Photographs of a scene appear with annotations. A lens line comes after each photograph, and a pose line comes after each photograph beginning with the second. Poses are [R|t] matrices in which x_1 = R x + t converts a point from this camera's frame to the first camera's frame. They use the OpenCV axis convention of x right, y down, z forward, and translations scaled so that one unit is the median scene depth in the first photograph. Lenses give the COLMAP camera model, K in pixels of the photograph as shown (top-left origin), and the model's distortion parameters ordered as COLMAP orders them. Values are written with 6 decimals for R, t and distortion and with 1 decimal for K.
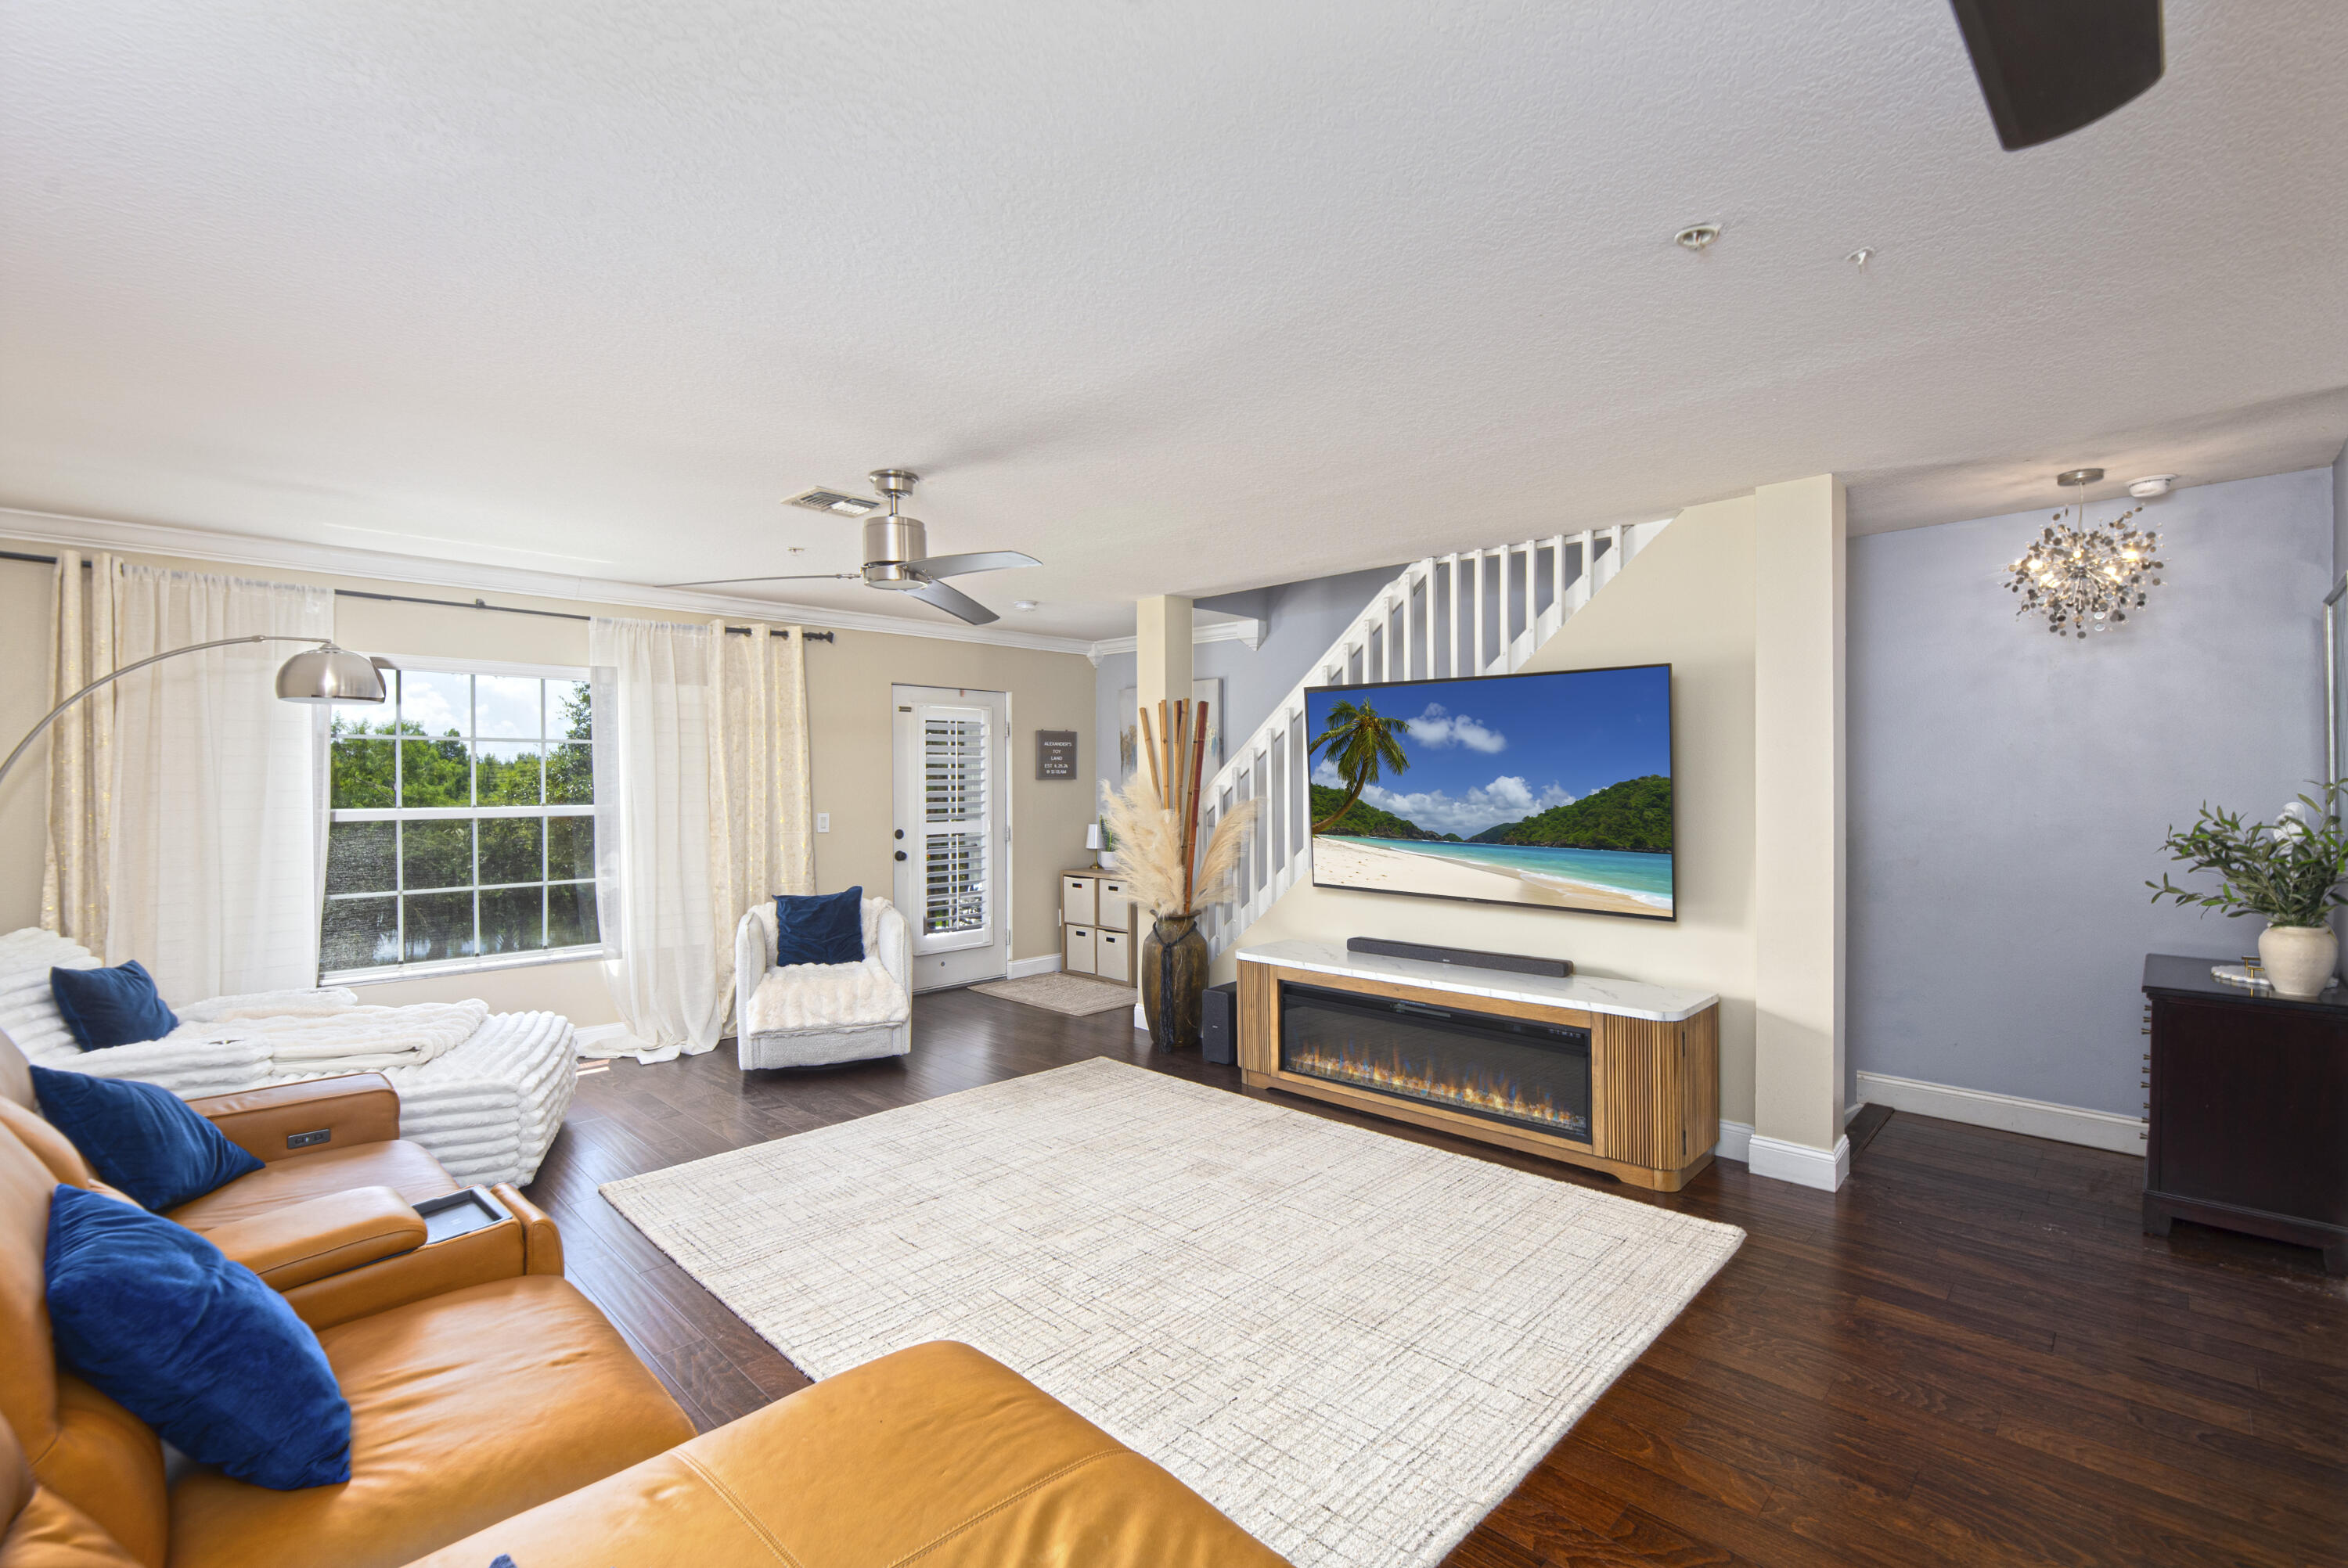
lens RADIAL K [[1034.0, 0, 1195.0], [0, 1034.0, 754.1], [0, 0, 1]] dist [0.001588, -0.000018]
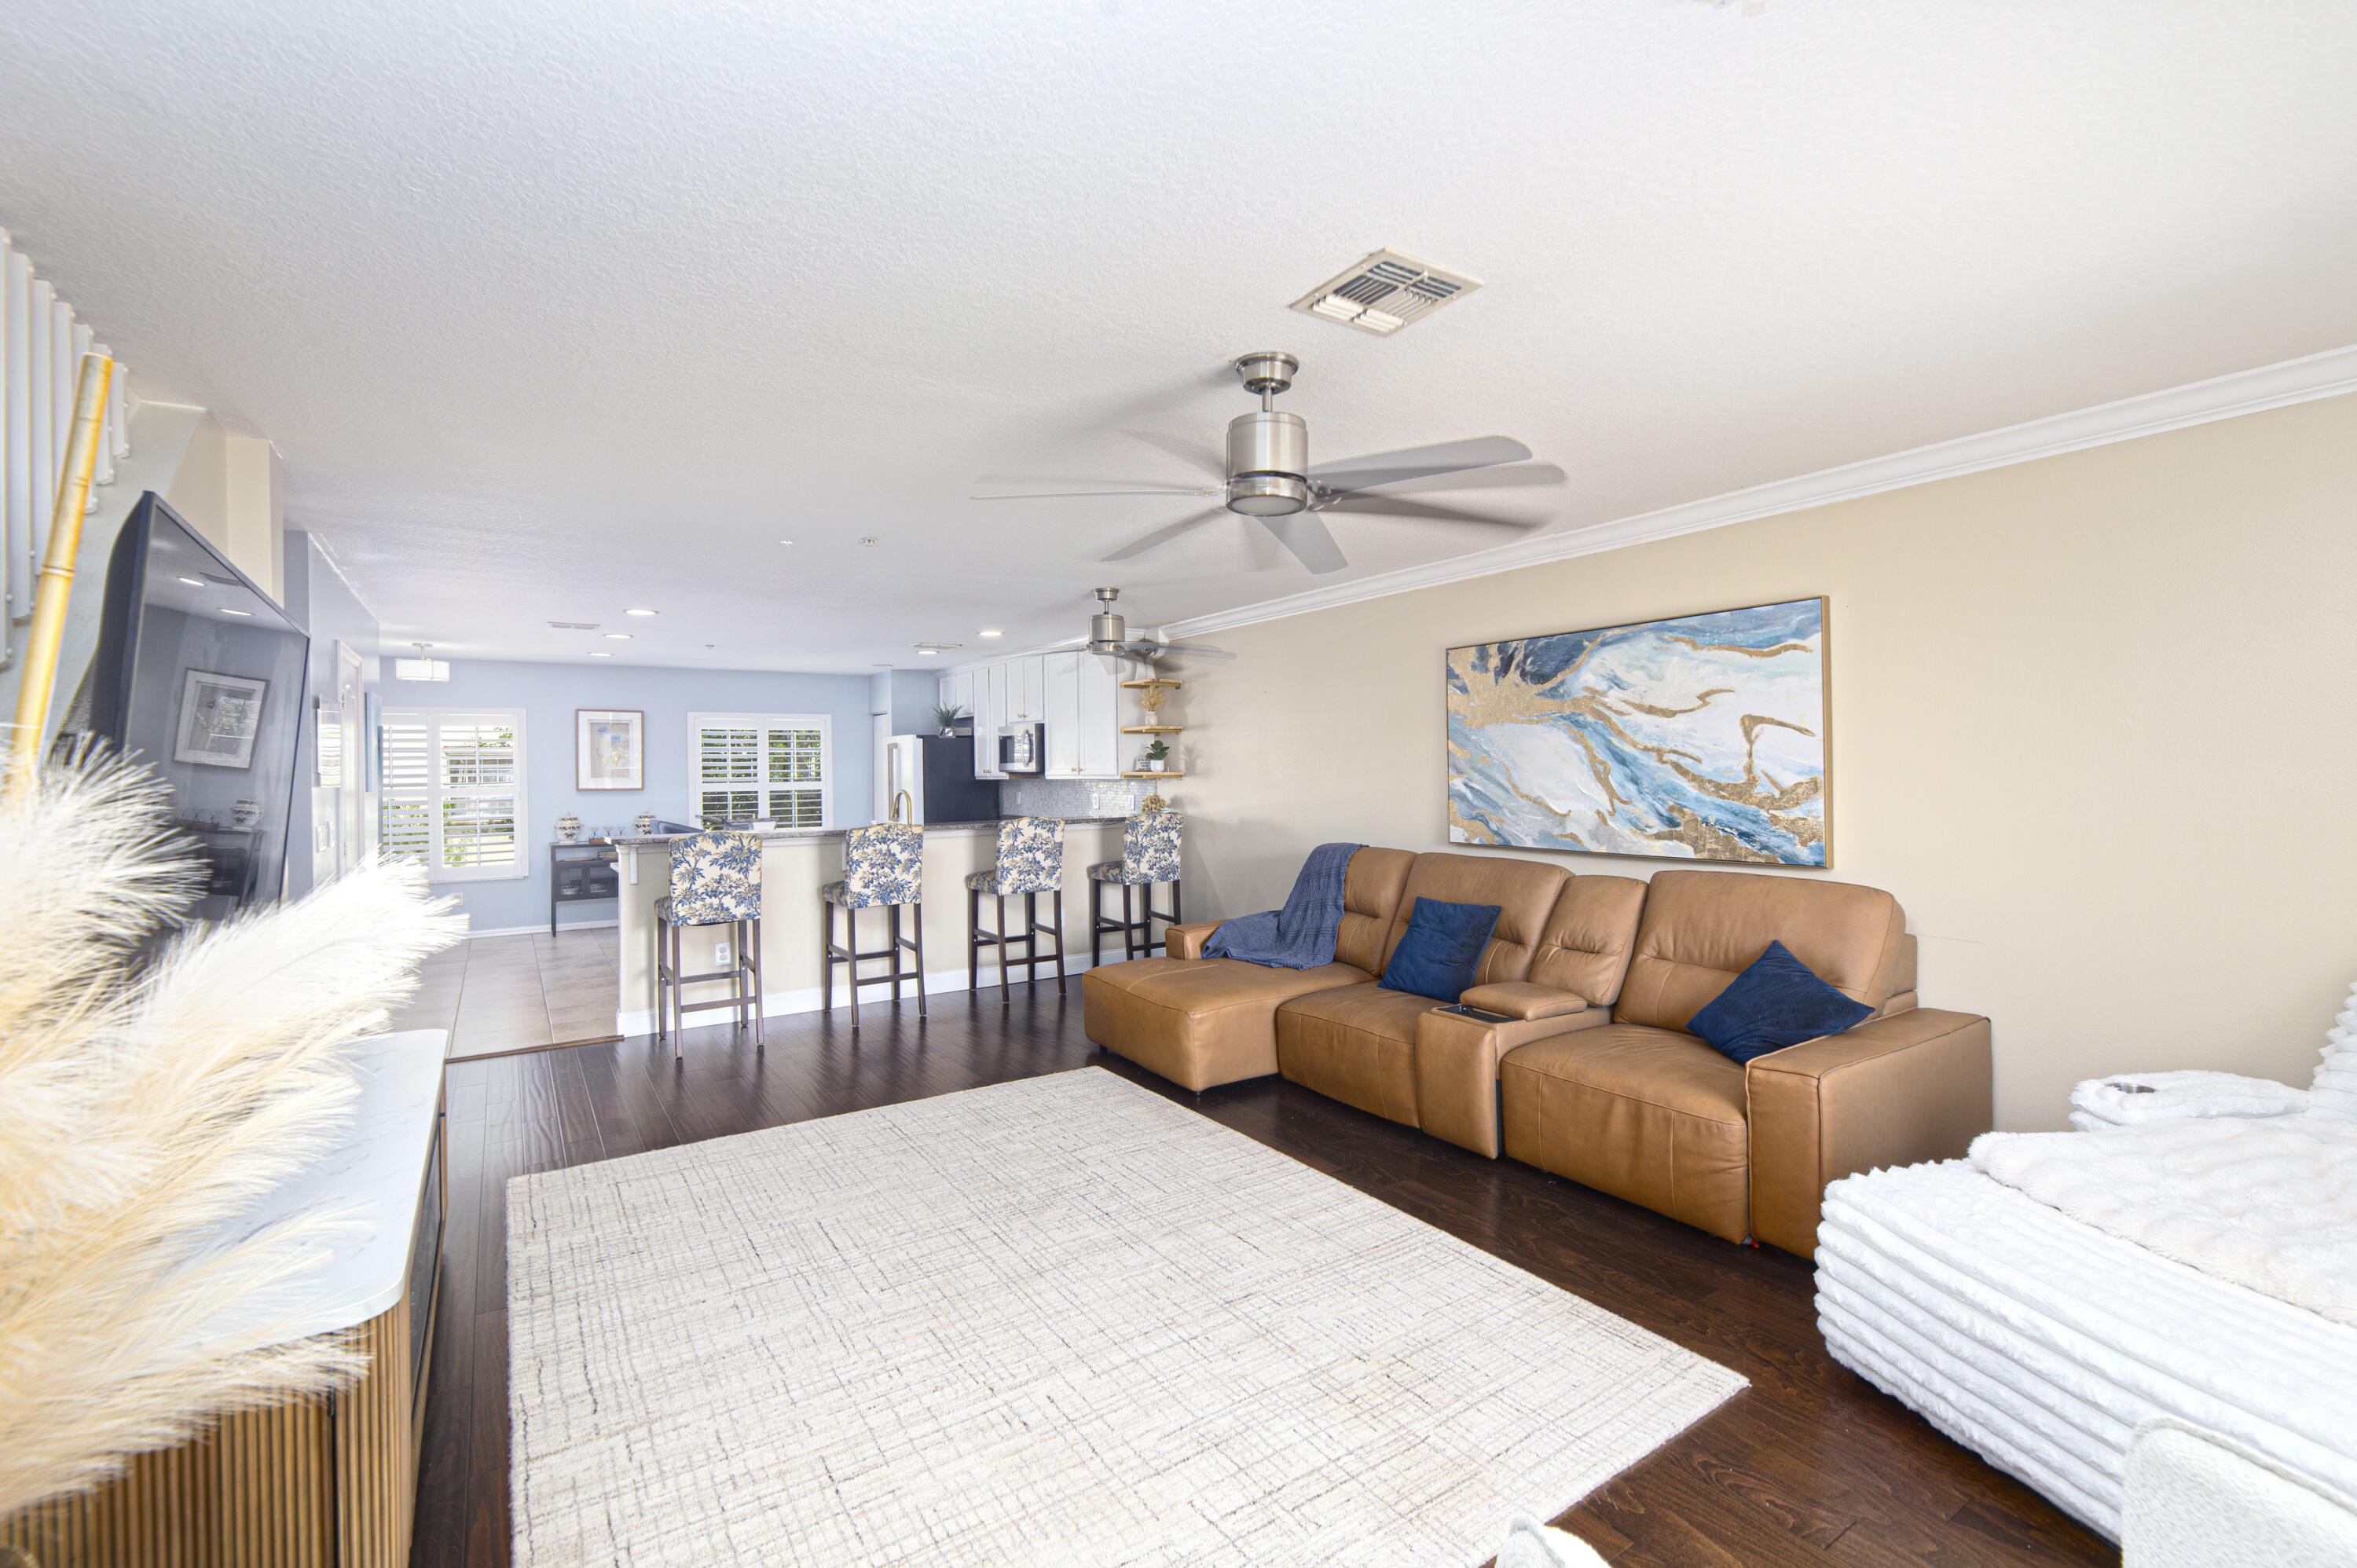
lens RADIAL K [[1014.7, 0, 1180.3], [0, 1014.7, 773.8], [0, 0, 1]] dist [-0.001400, -0.000338]
pose [[-0.978469, 0.016467, 0.205737, -0.289509], [0.010716, 0.999521, -0.029039, 0.041128], [-0.206117, -0.026209, -0.978176, 1.347213]]
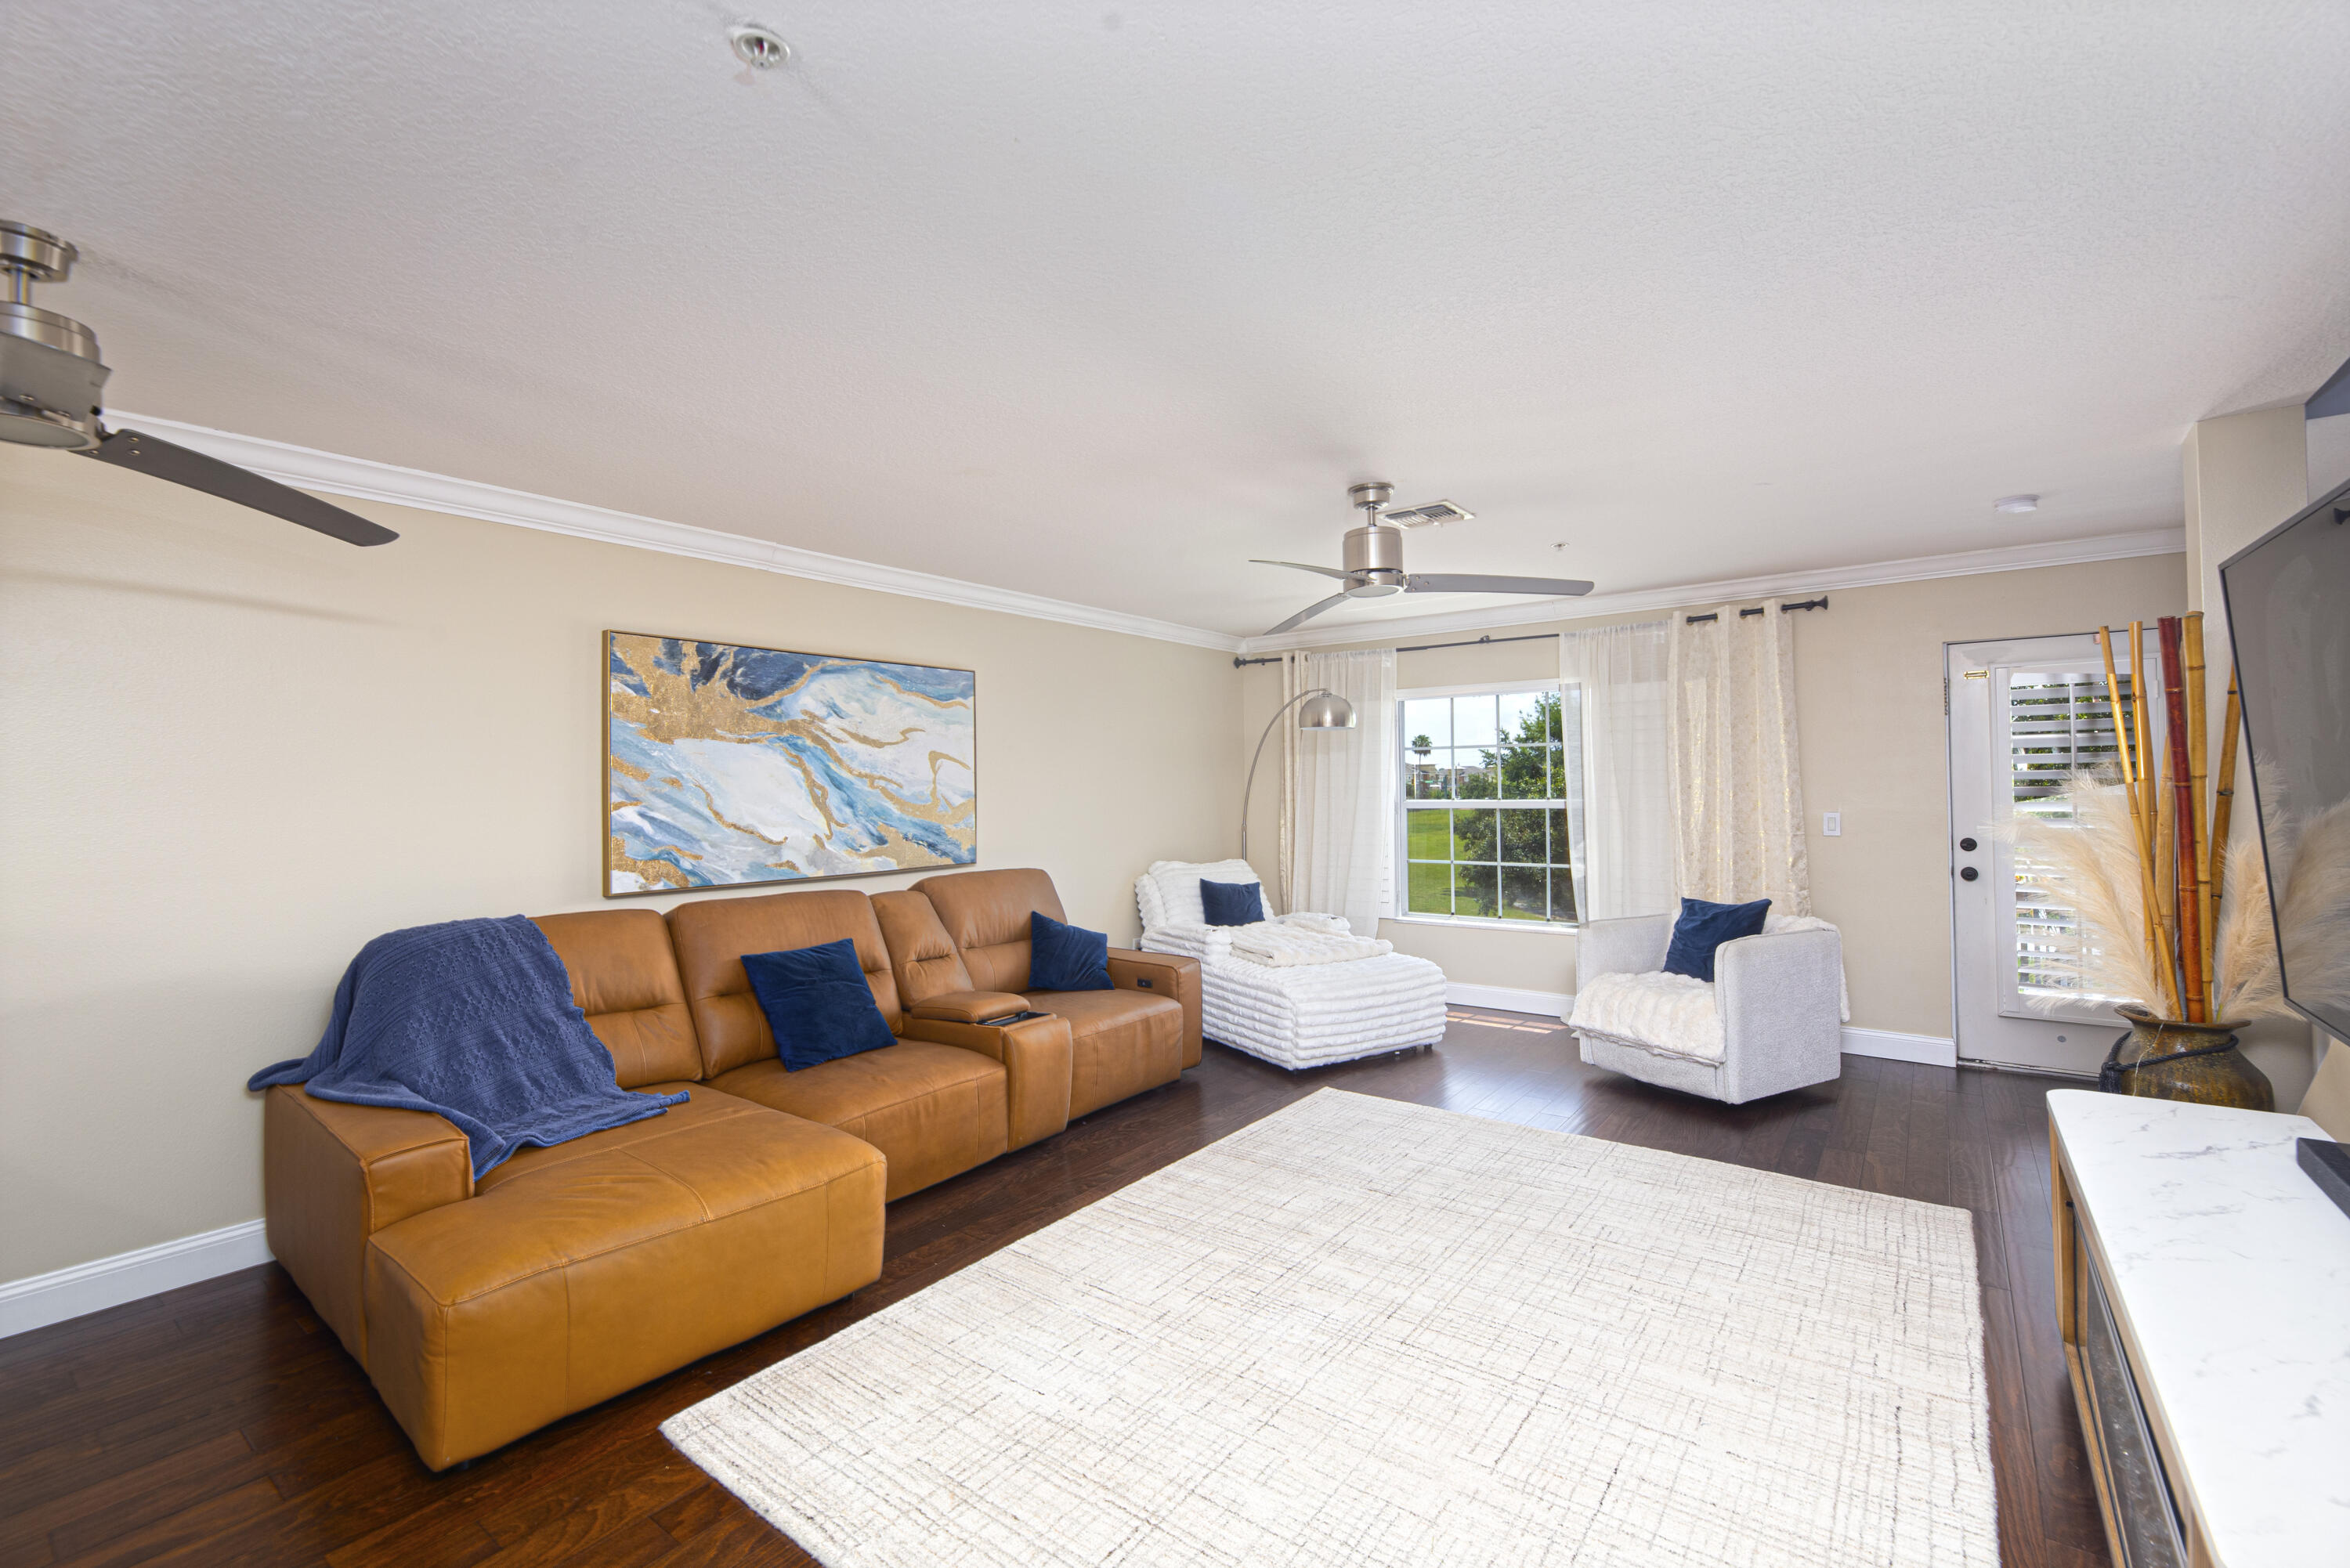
lens RADIAL K [[995.5, 0, 1183.3], [0, 995.5, 780.3], [0, 0, 1]] dist [-0.012558, -0.000031]
pose [[0.130162, -0.001447, -0.991492, 0.523848], [0.039784, 0.999201, 0.003764, 0.009765], [0.990694, -0.039935, 0.130115, 0.528299]]
